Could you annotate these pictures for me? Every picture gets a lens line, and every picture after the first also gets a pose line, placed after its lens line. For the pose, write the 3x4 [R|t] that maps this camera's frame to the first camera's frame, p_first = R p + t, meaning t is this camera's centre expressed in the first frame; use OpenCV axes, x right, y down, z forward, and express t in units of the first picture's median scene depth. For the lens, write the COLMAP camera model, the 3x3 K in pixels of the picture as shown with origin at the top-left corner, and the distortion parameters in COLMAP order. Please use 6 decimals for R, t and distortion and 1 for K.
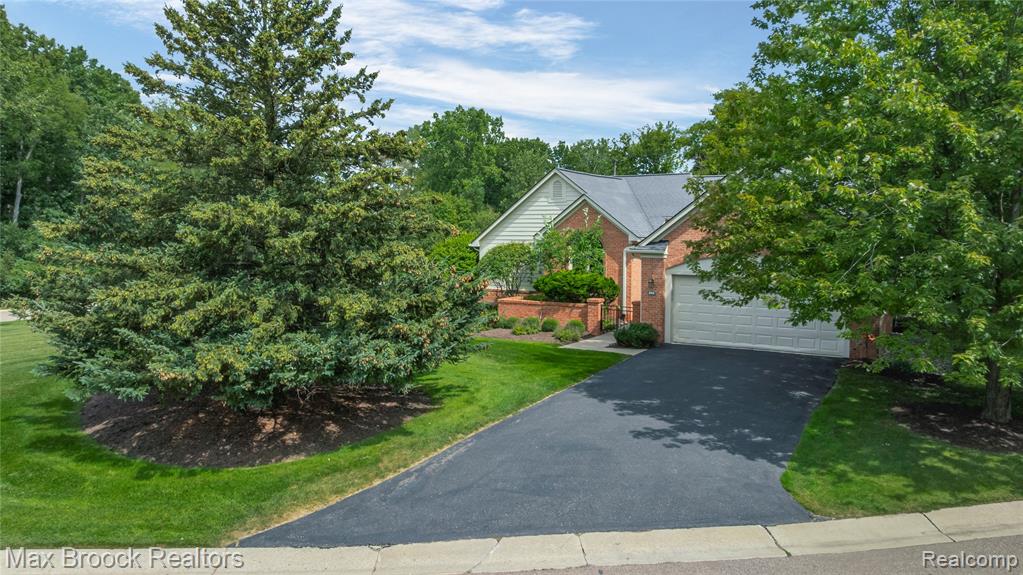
lens RADIAL K [[720.1, 0, 511.5], [0, 720.1, 287.5], [0, 0, 1]] dist [-0.006717, 0.006636]
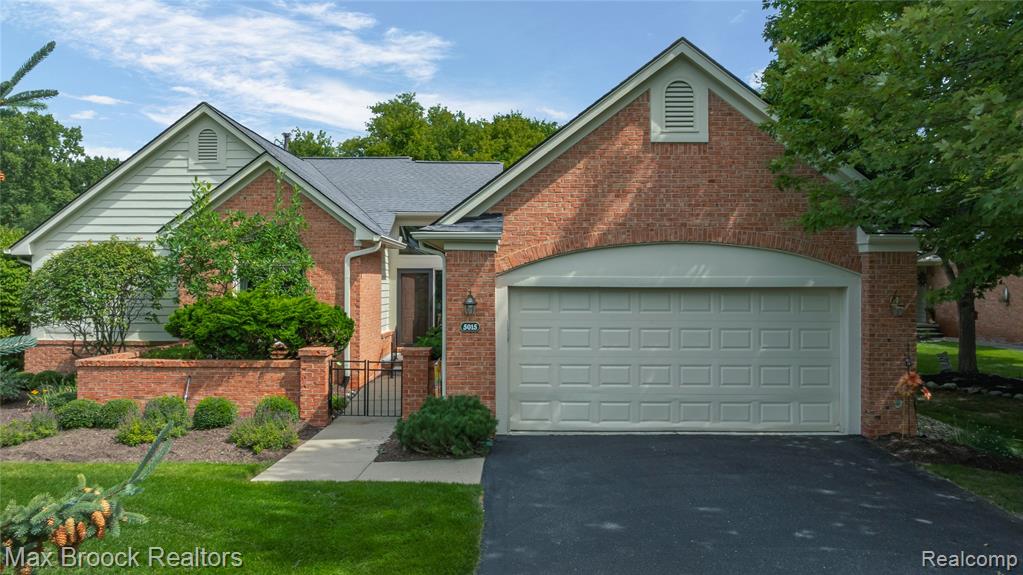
lens RADIAL K [[720.1, 0, 511.5], [0, 720.1, 287.5], [0, 0, 1]] dist [-0.006717, 0.006636]
pose [[0.863644, -0.000851, 0.504102, -0.009999], [0.037999, 0.997263, -0.063418, 0.009813], [-0.502668, 0.073926, 0.861313, 0.469885]]
